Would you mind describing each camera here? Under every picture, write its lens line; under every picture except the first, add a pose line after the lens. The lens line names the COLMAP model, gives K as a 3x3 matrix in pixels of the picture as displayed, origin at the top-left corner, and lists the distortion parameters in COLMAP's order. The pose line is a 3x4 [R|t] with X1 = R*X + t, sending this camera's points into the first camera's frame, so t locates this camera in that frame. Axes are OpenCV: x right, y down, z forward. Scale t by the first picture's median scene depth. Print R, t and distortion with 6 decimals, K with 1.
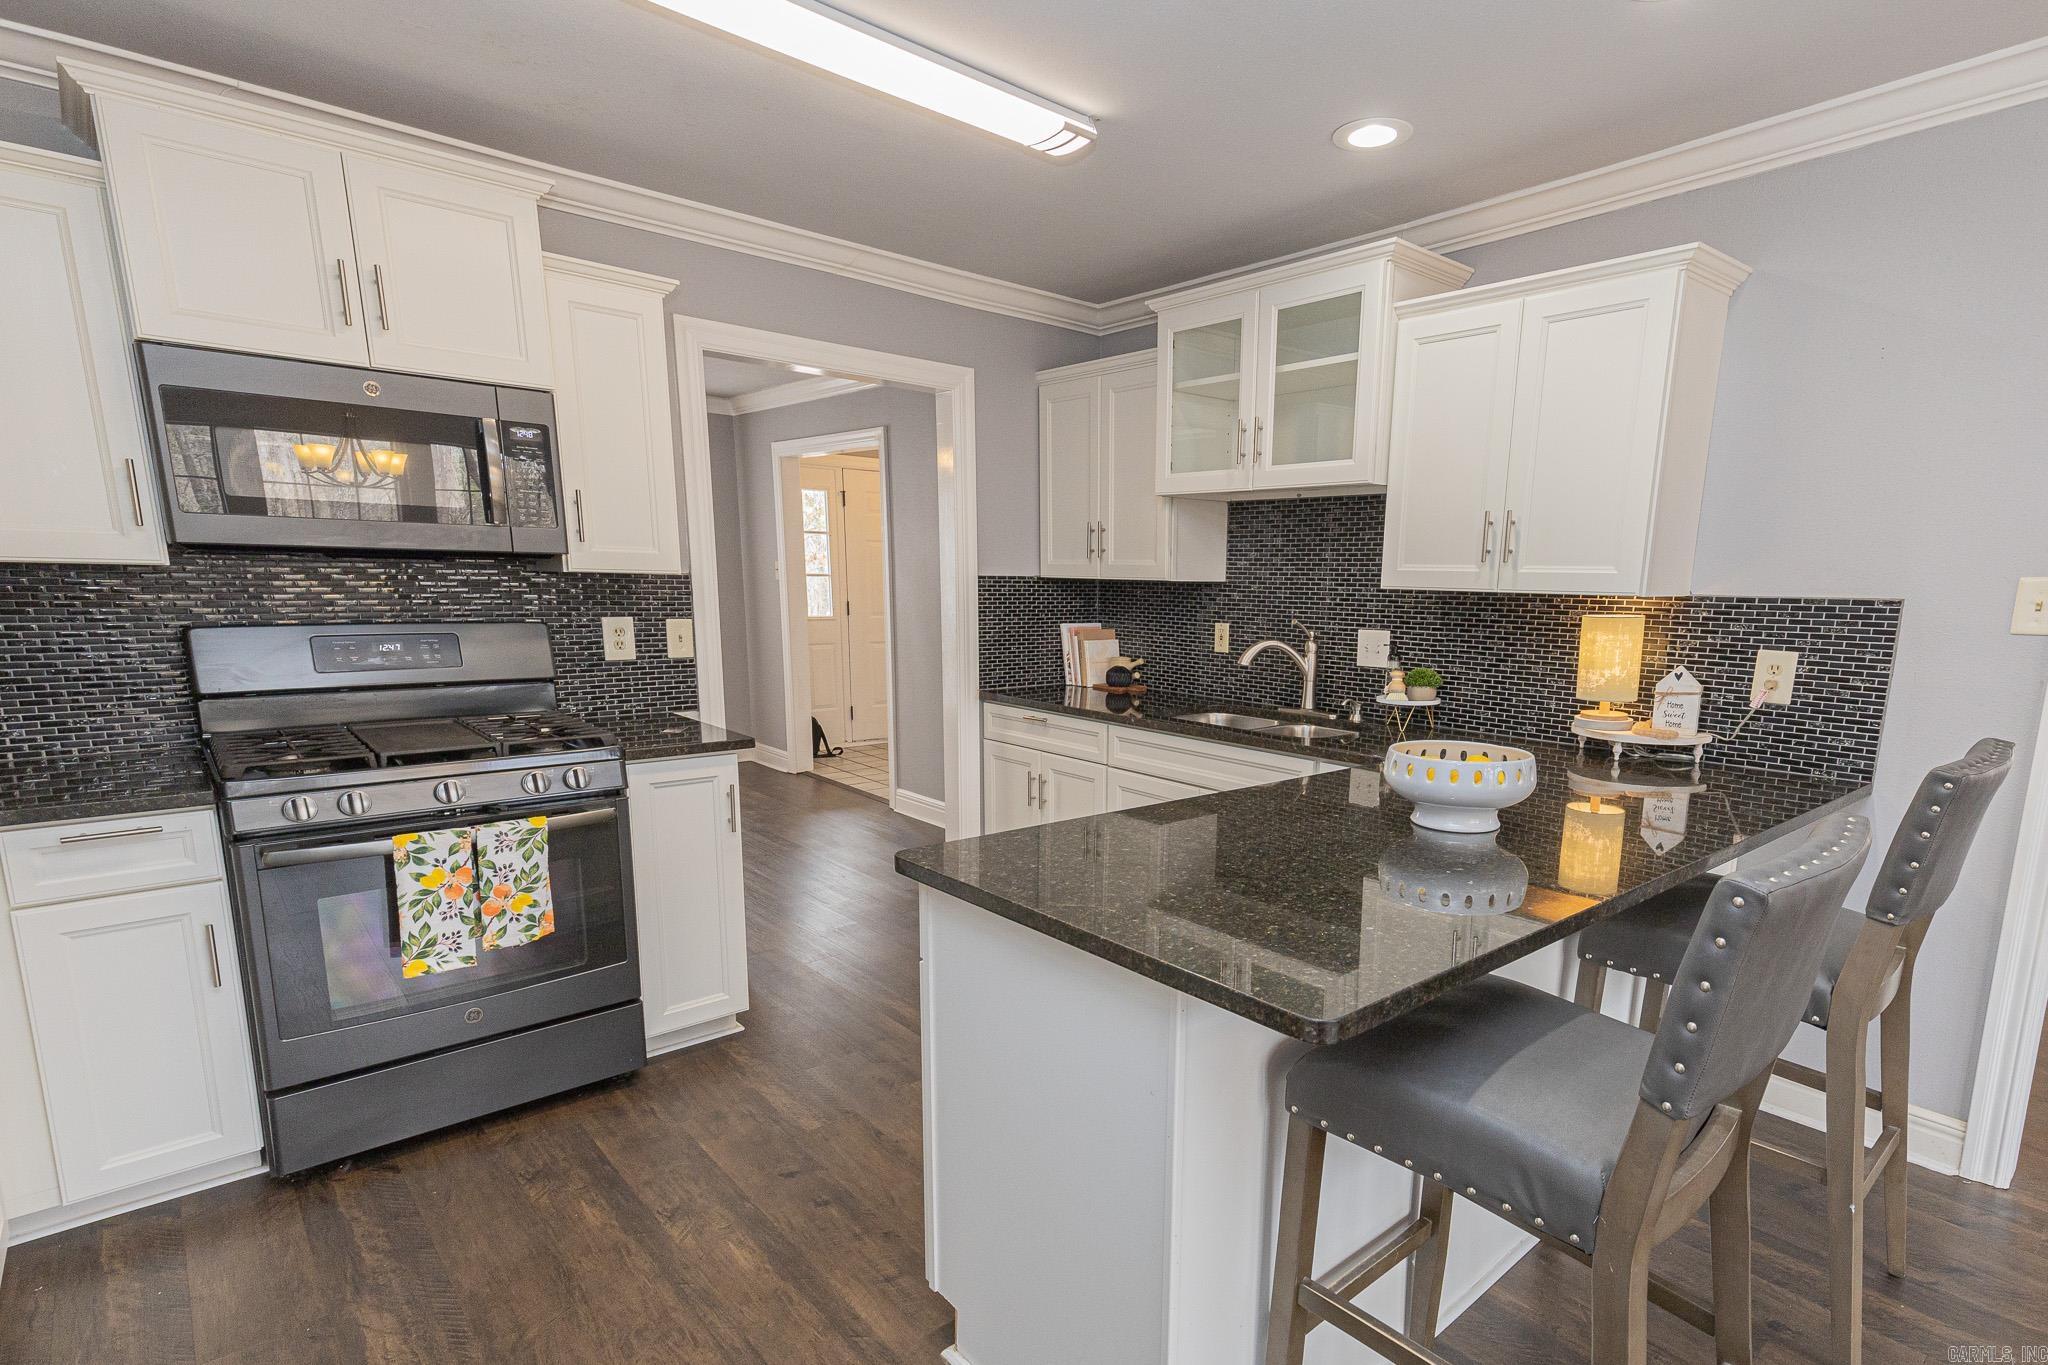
lens RADIAL K [[1017.5, 0, 1113.7], [0, 1017.5, 767.4], [0, 0, 1]] dist [0.030397, 0.000352]
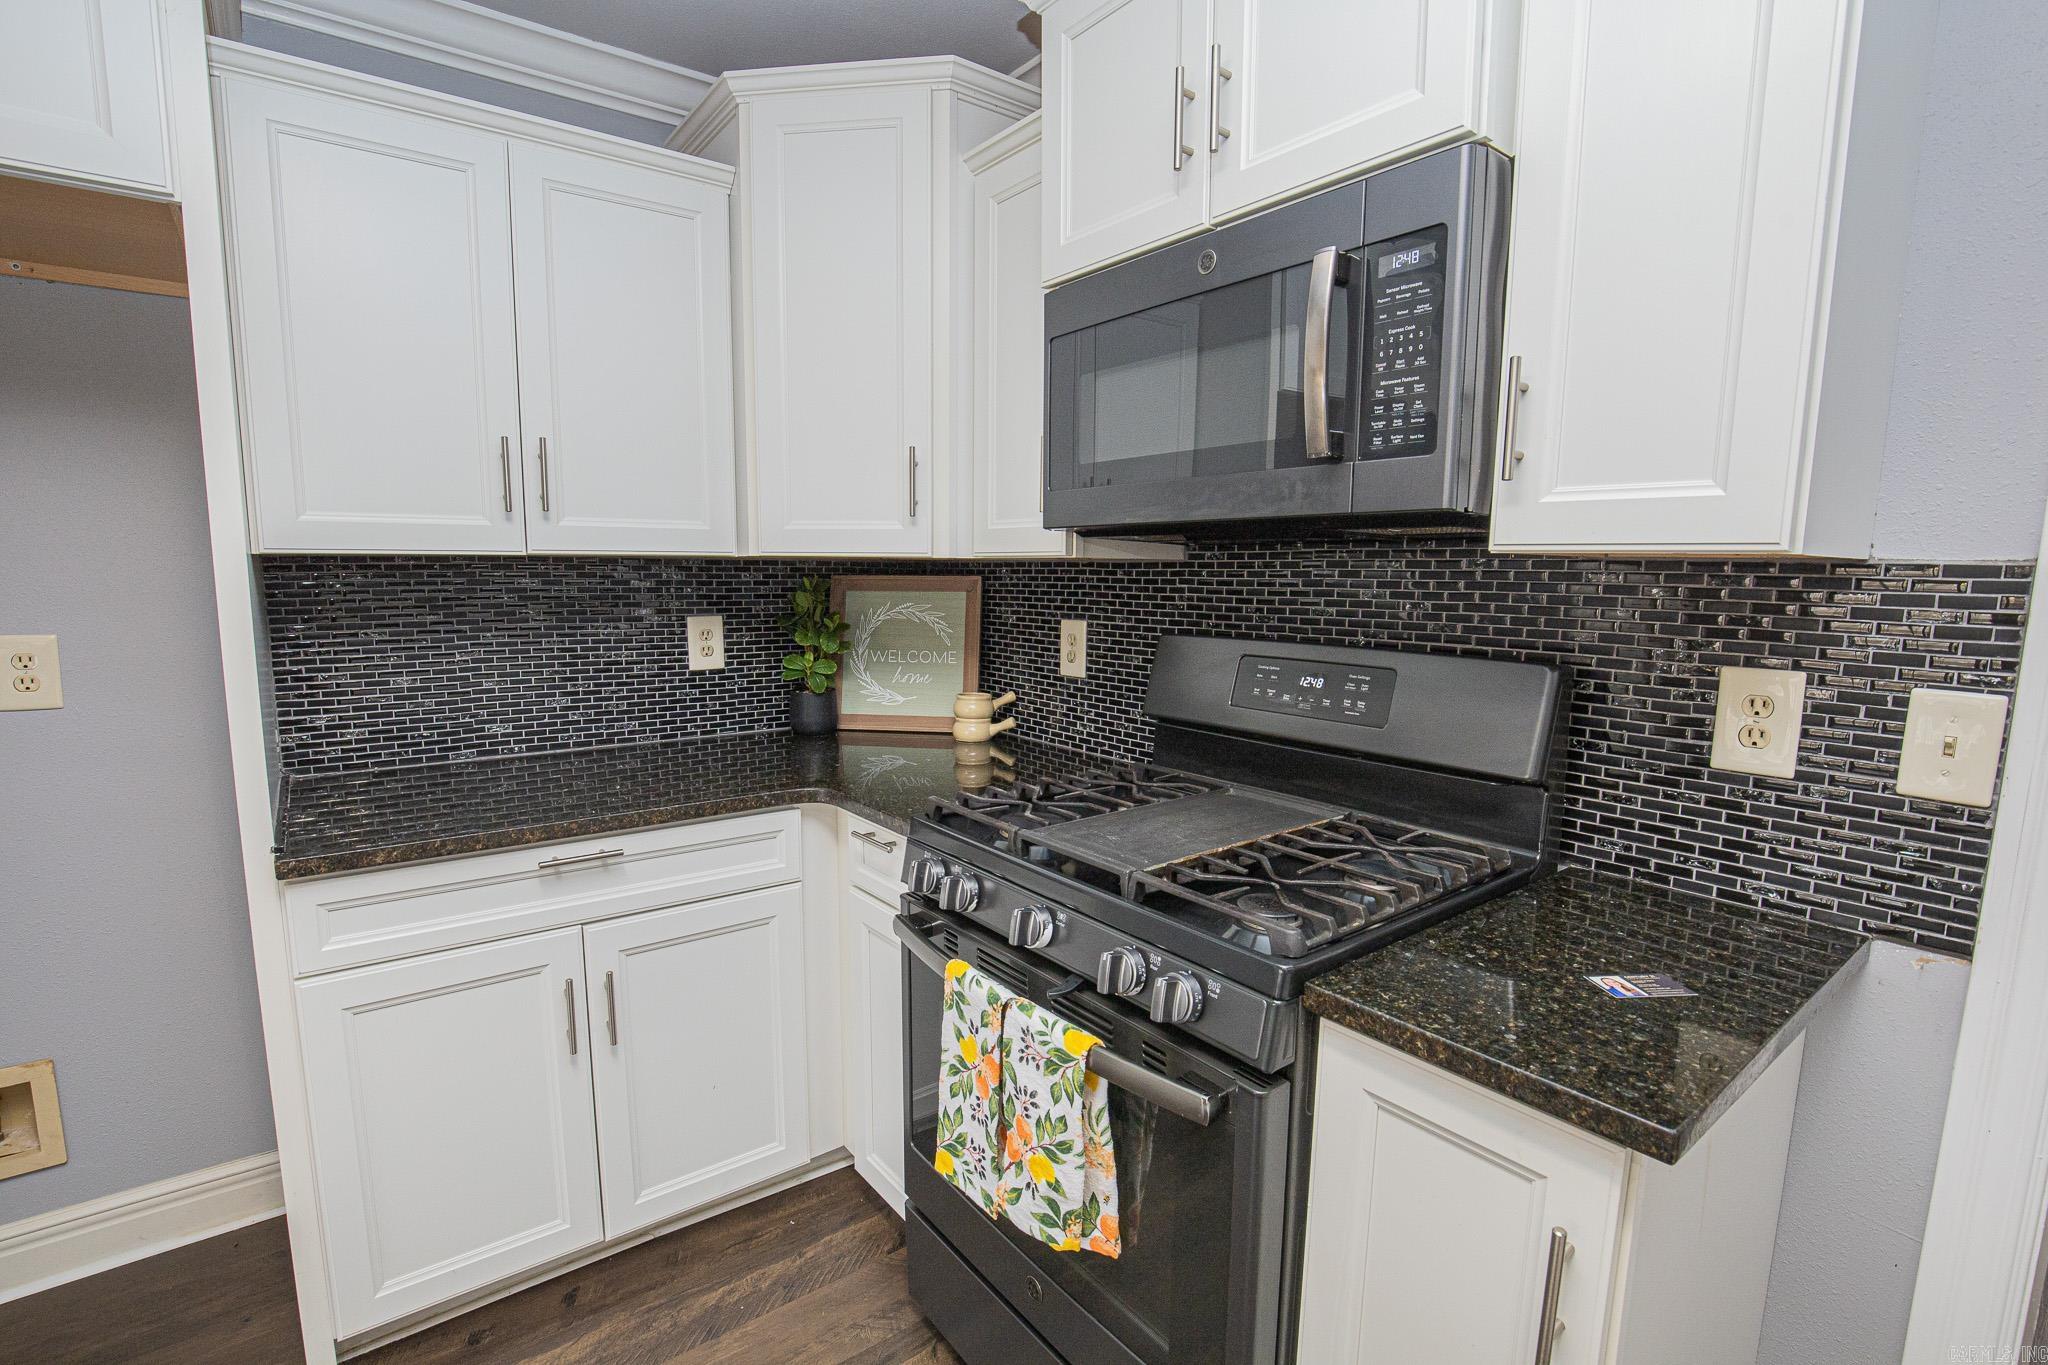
lens RADIAL K [[943.7, 0, 1028.8], [0, 943.7, 699.7], [0, 0, 1]] dist [-0.036470, 0.008404]
pose [[-0.081451, 0.117310, -0.989750, -0.093593], [-0.197348, 0.971489, 0.131386, -0.121278], [0.976944, 0.206026, -0.055978, 0.713535]]
